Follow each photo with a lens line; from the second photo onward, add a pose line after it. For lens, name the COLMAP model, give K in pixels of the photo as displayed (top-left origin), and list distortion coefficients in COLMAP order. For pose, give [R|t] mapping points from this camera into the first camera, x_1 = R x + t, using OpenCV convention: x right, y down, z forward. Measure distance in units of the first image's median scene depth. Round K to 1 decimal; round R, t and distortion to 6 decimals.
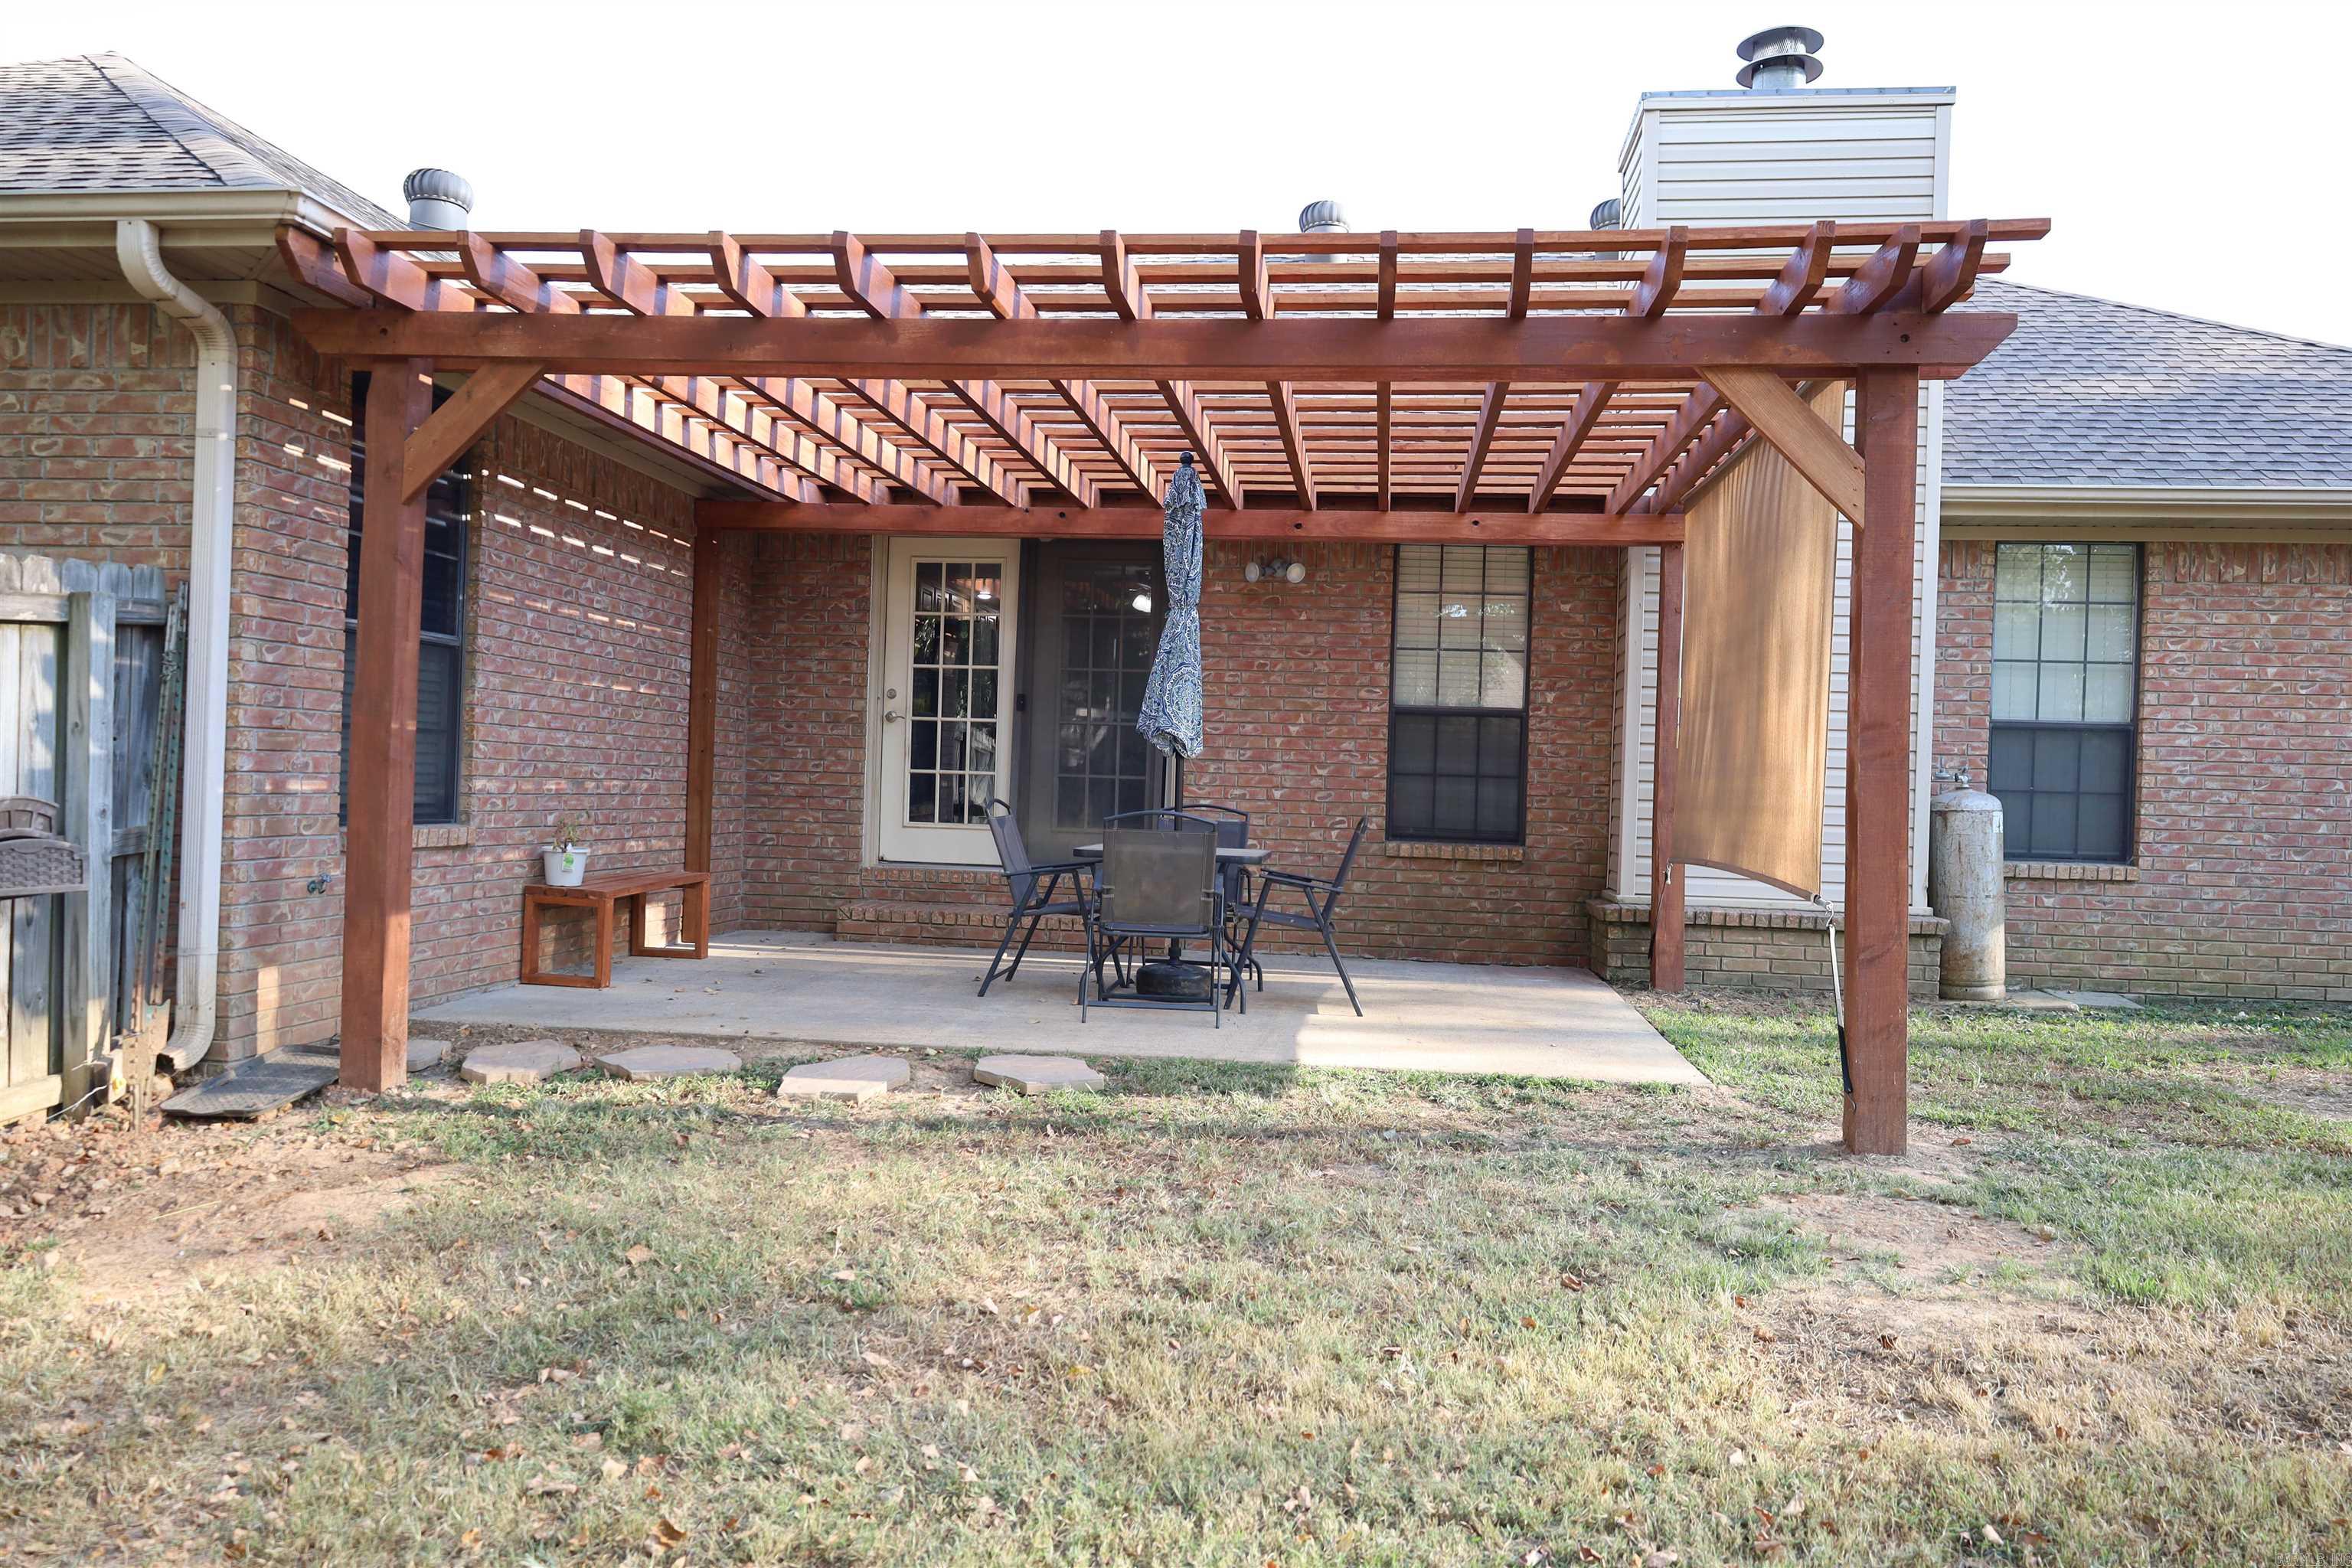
lens RADIAL K [[1665.1, 0, 1176.0], [0, 1665.1, 784.0], [0, 0, 1]] dist [-0.000830, -0.001068]
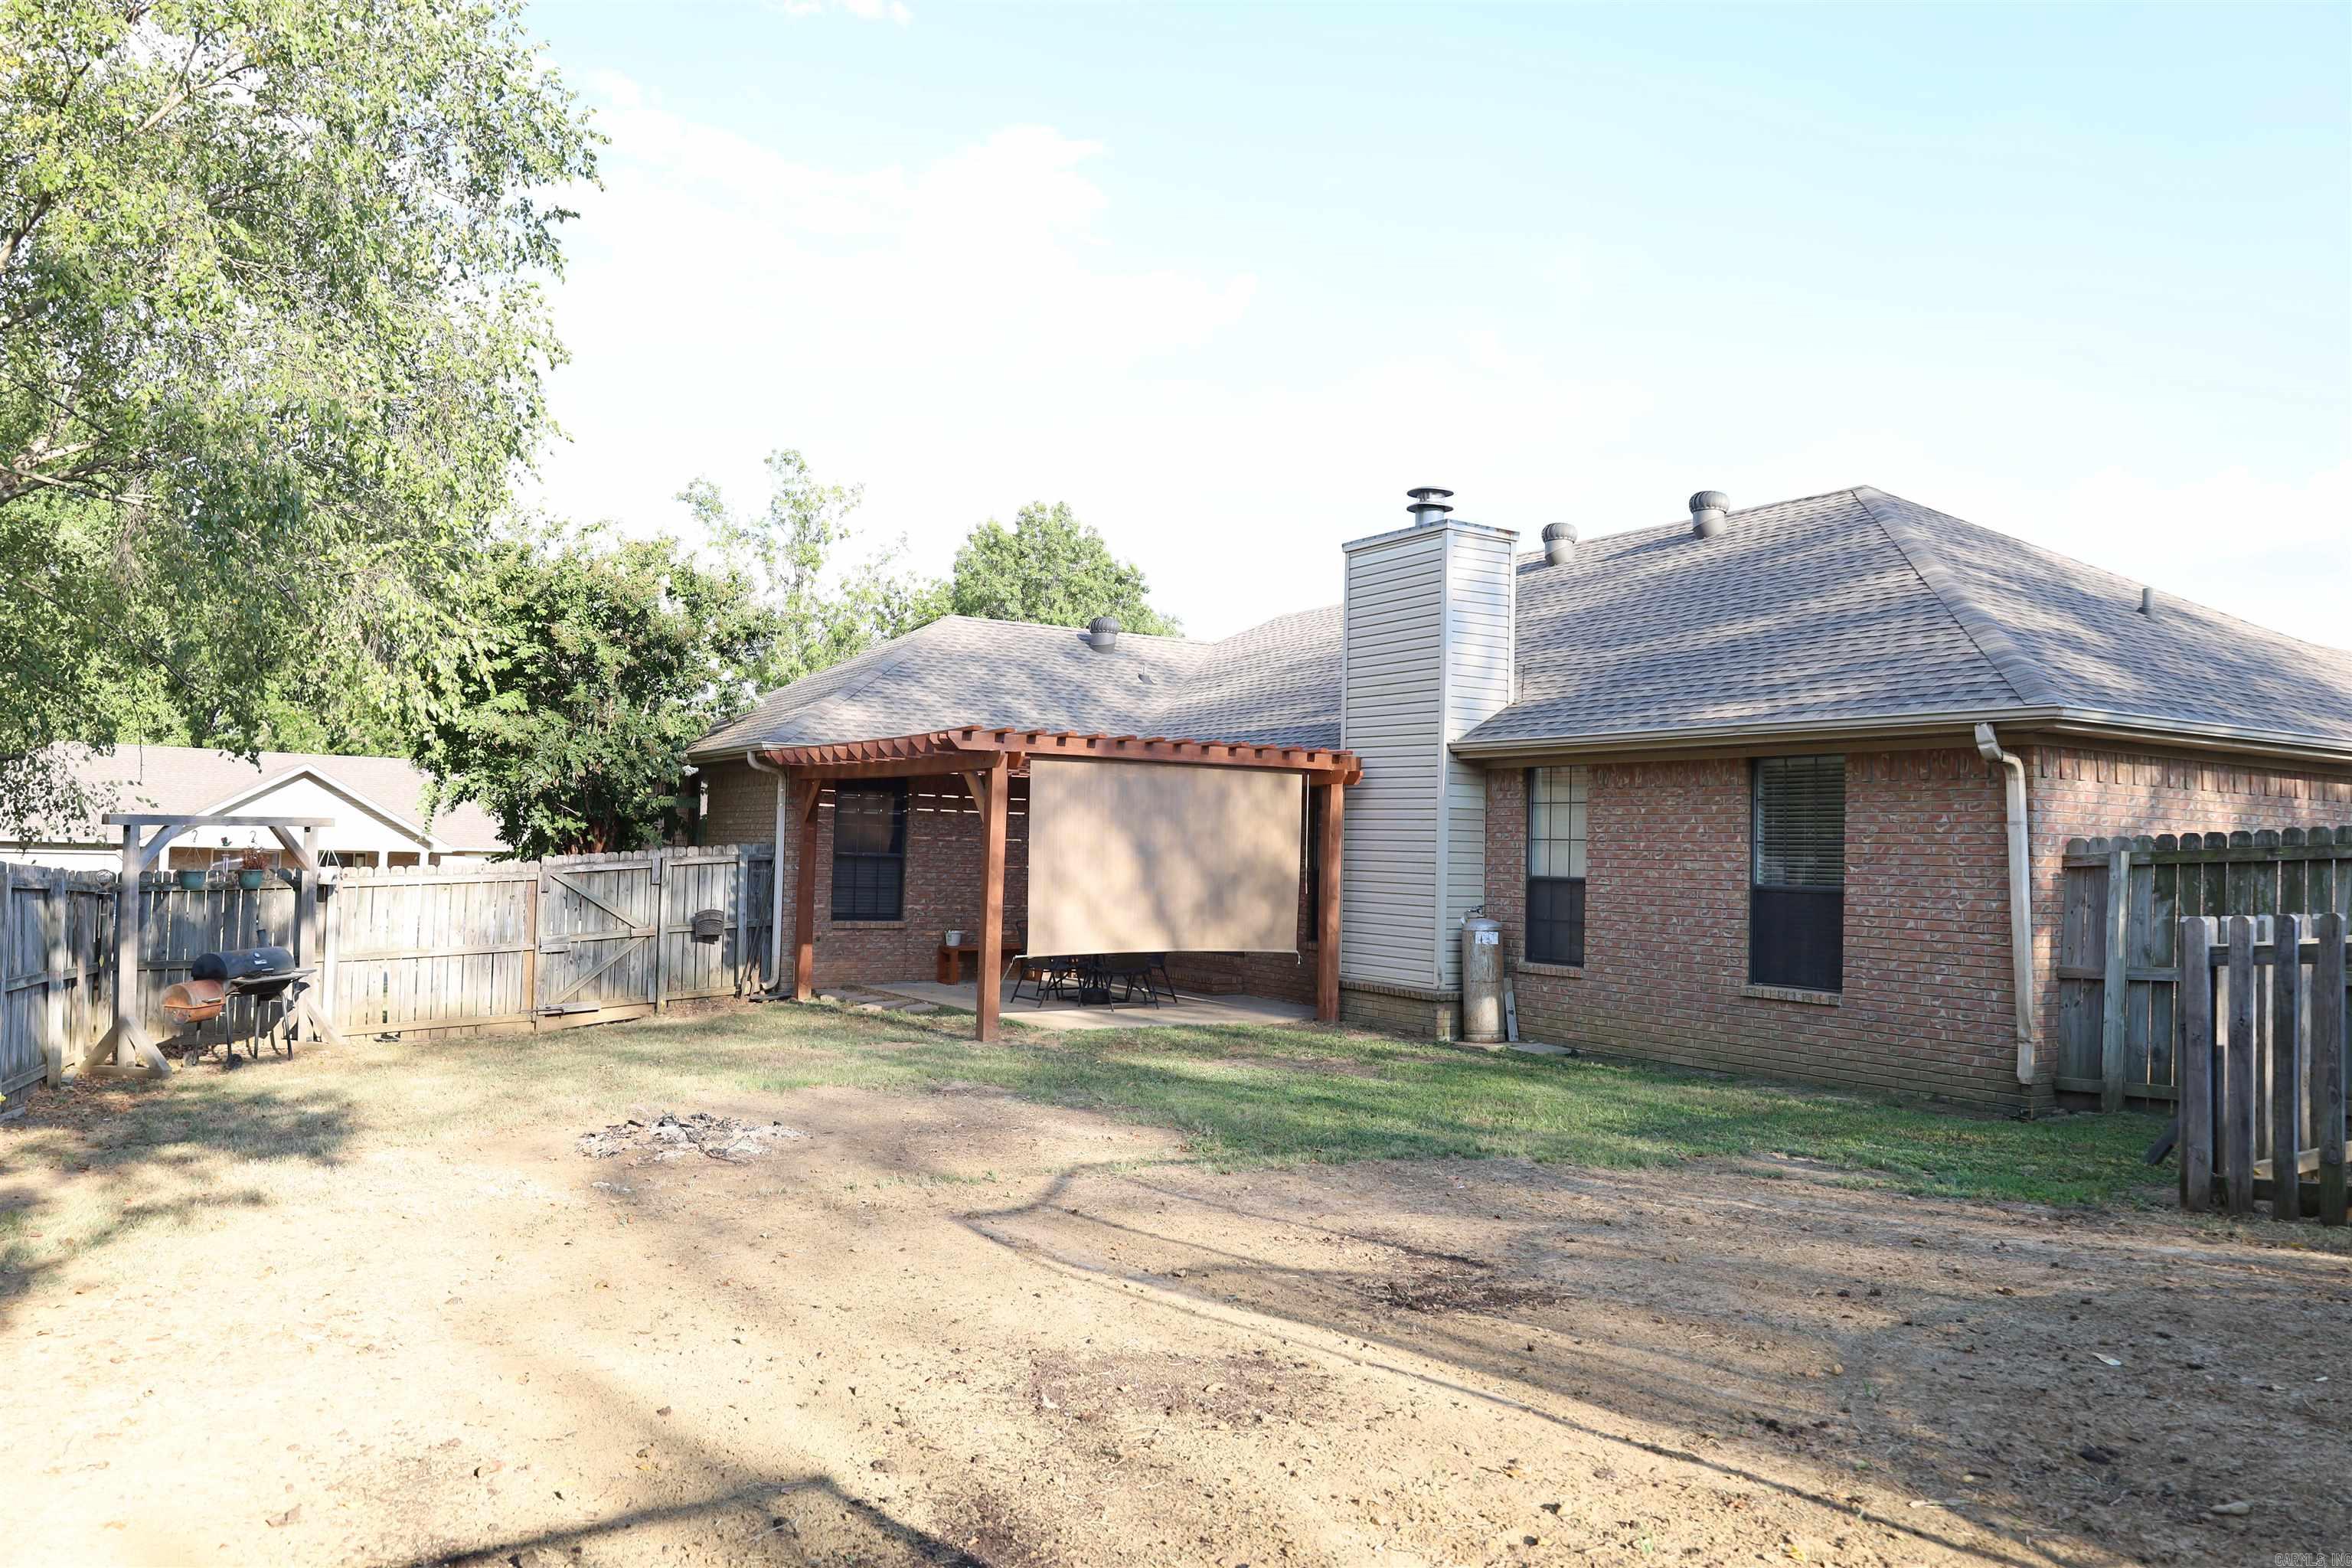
lens RADIAL K [[1665.1, 0, 1176.0], [0, 1665.1, 784.0], [0, 0, 1]] dist [-0.000830, -0.001068]
pose [[0.621837, -0.046261, -0.781779, 1.602218], [-0.008188, 0.997815, -0.065557, -0.019238], [0.783104, 0.047168, 0.620100, -0.299074]]
